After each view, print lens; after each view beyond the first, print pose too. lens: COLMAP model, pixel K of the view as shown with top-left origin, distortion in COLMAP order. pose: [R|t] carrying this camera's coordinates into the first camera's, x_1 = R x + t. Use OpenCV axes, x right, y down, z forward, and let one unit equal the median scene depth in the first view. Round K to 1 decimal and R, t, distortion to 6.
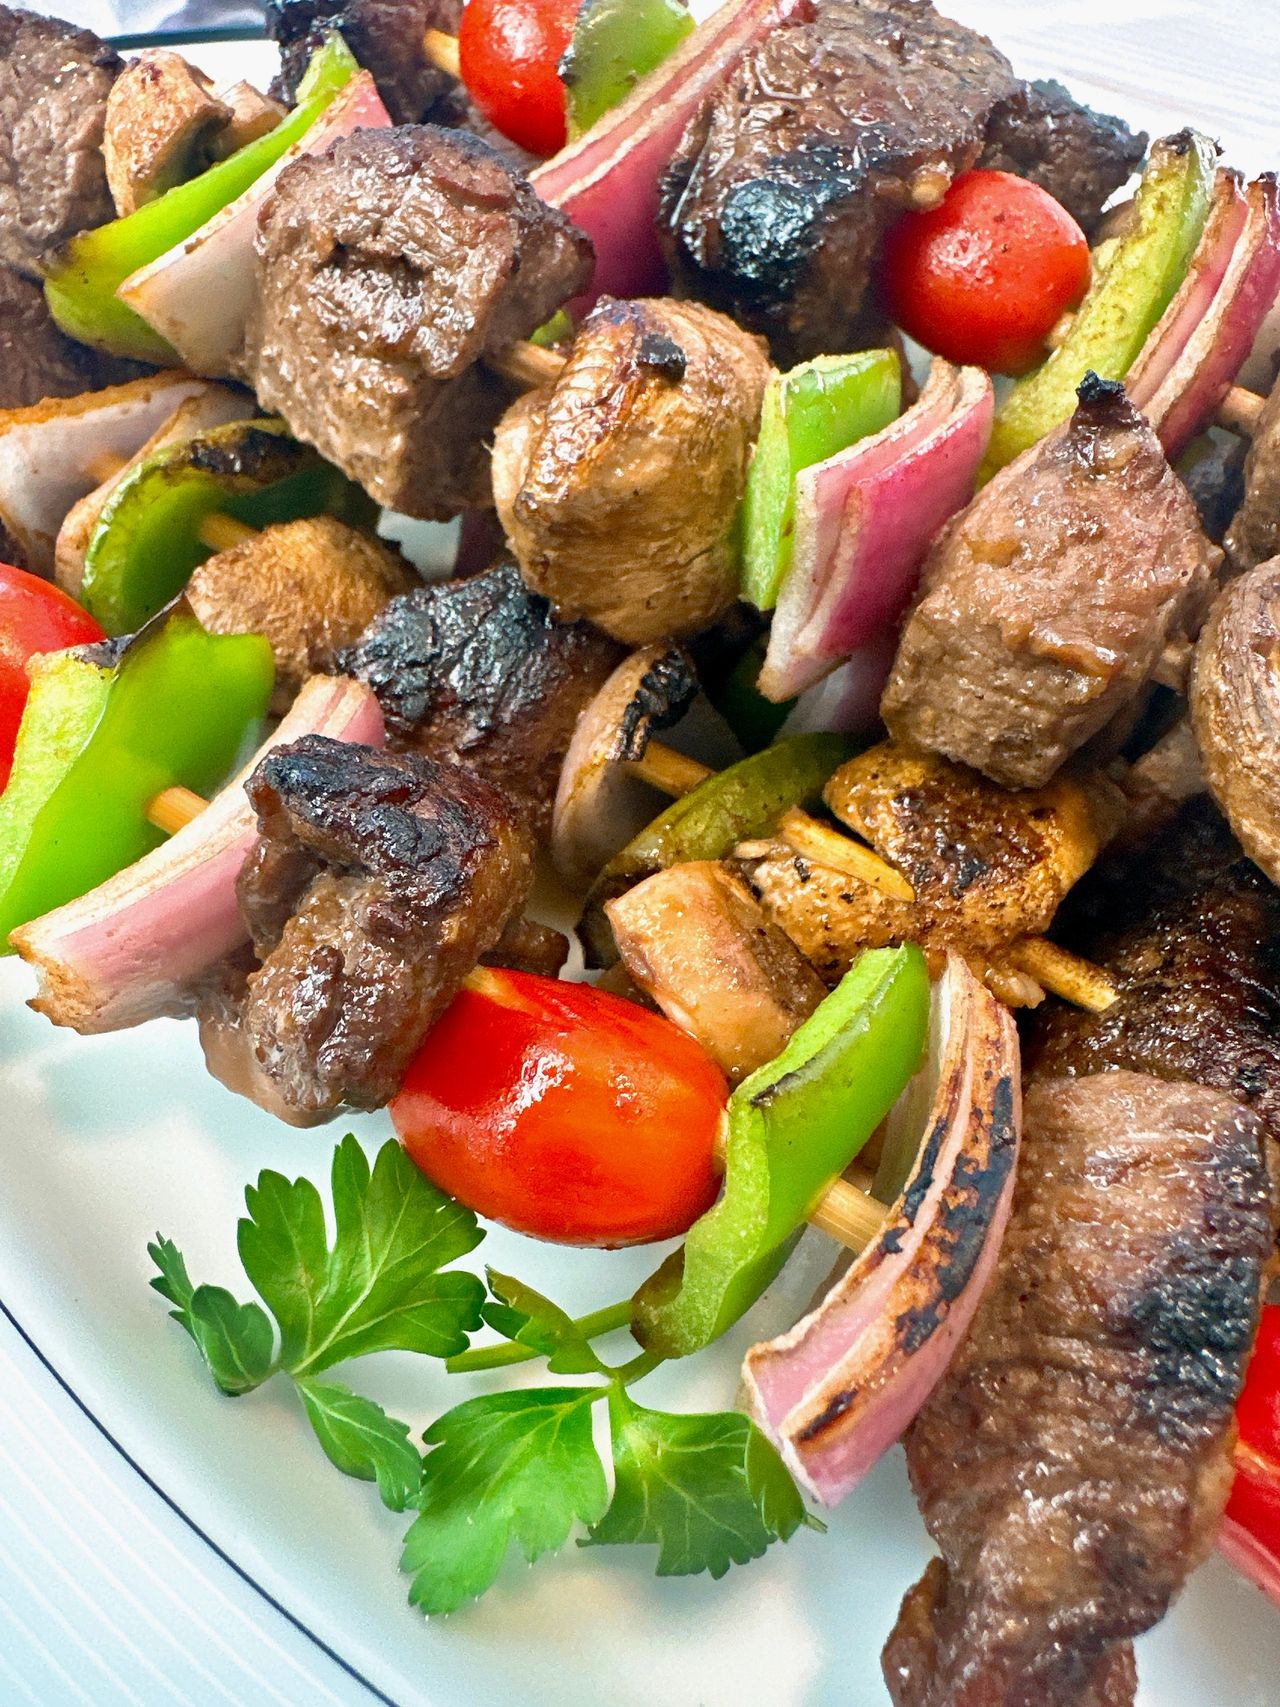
lens RADIAL K [[1156.7, 0, 640.0], [0, 1156.7, 853.5], [0, 0, 1]] dist [-0.002394, -0.005339]
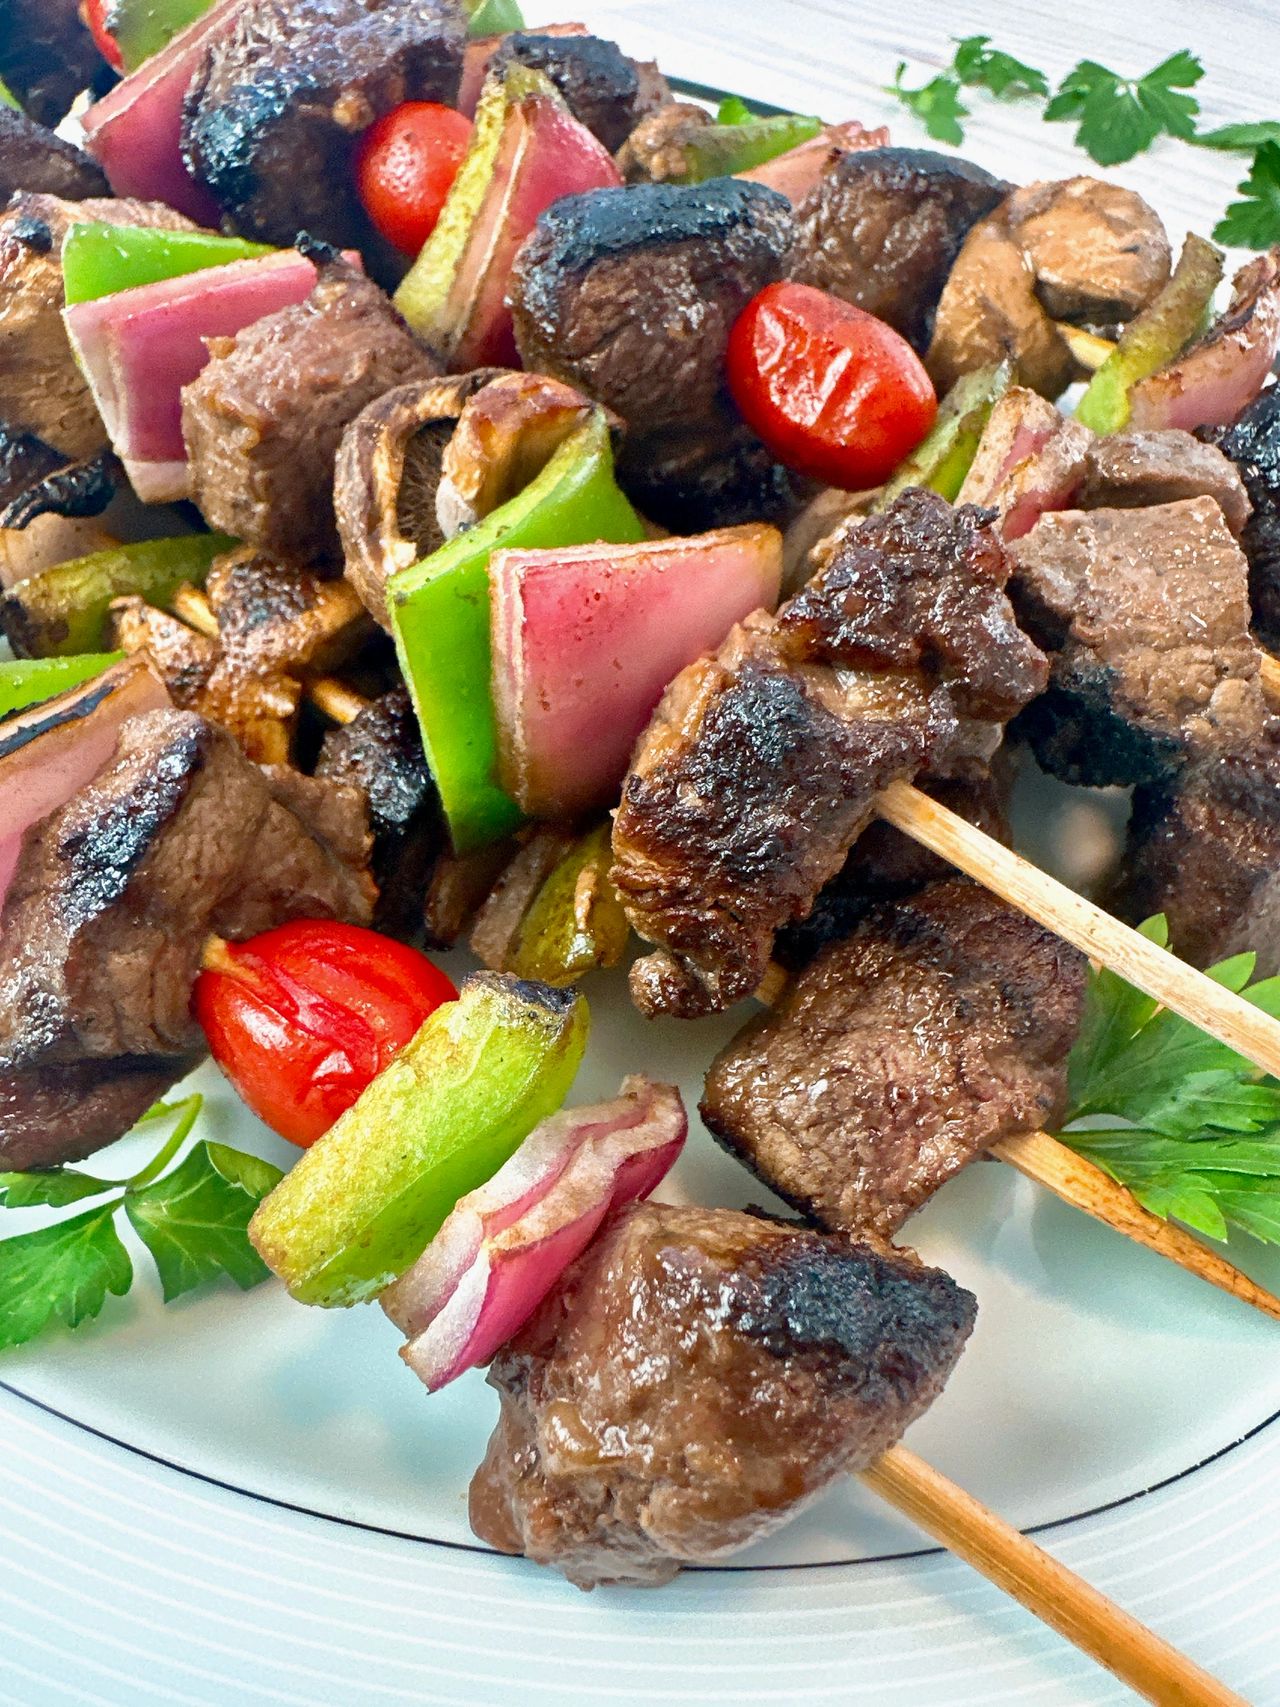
lens RADIAL K [[1162.6, 0, 641.5], [0, 1162.6, 894.9], [0, 0, 1]] dist [-0.005651, -0.001927]
pose [[0.994604, 0.072972, -0.073746, 0.808652], [-0.068532, 0.995779, 0.061052, 0.190102], [0.077890, -0.055668, 0.995407, -0.299911]]
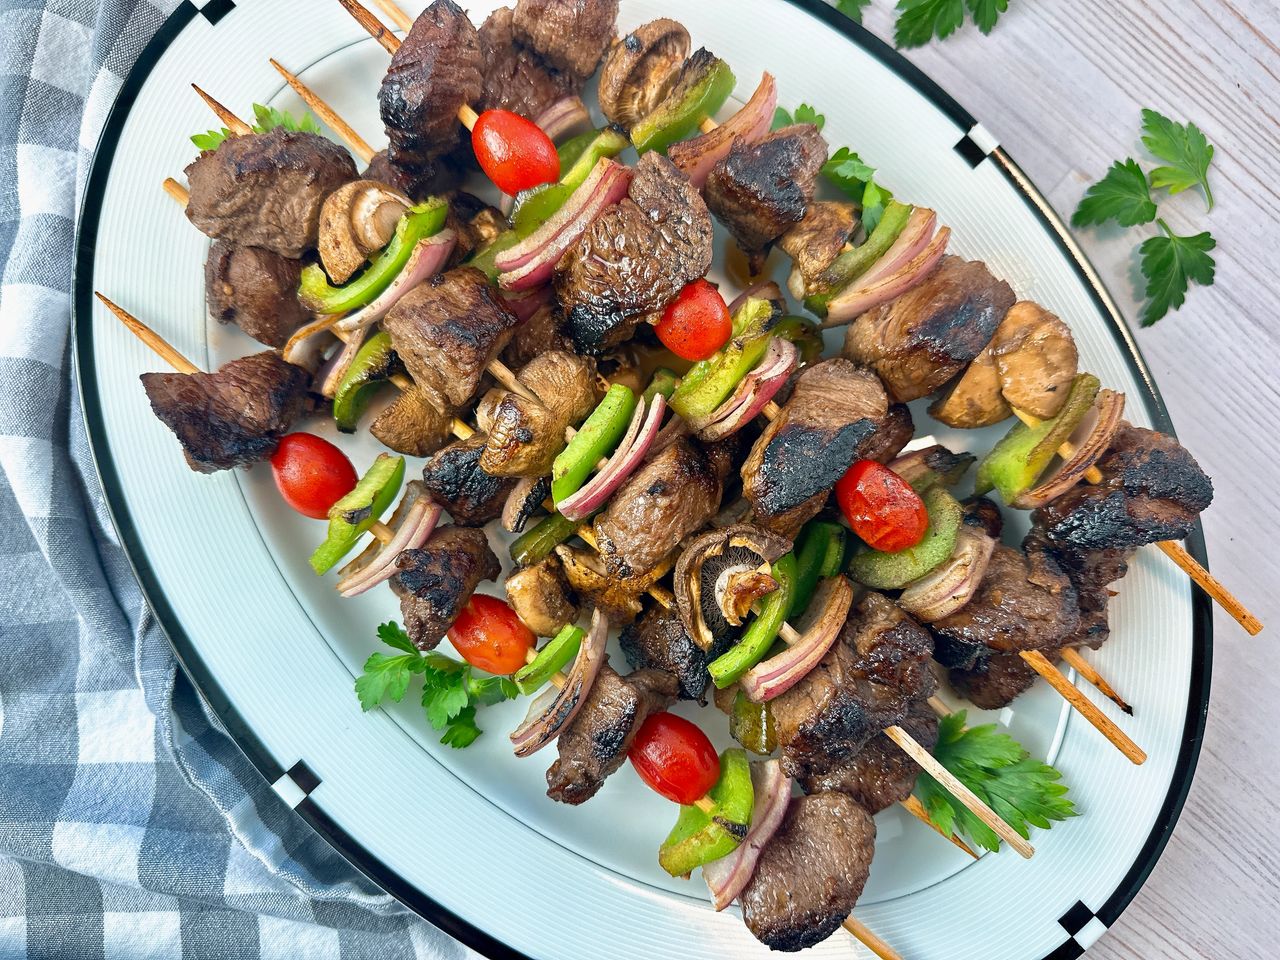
lens RADIAL K [[890.2, 0, 627.2], [0, 890.2, 457.2], [0, 0, 1]] dist [0.010230, -0.002480]
pose [[0.988611, 0.130229, -0.075421, 0.417399], [-0.067780, 0.832760, 0.549469, -1.512906], [0.134365, -0.538099, 0.832103, -0.800758]]
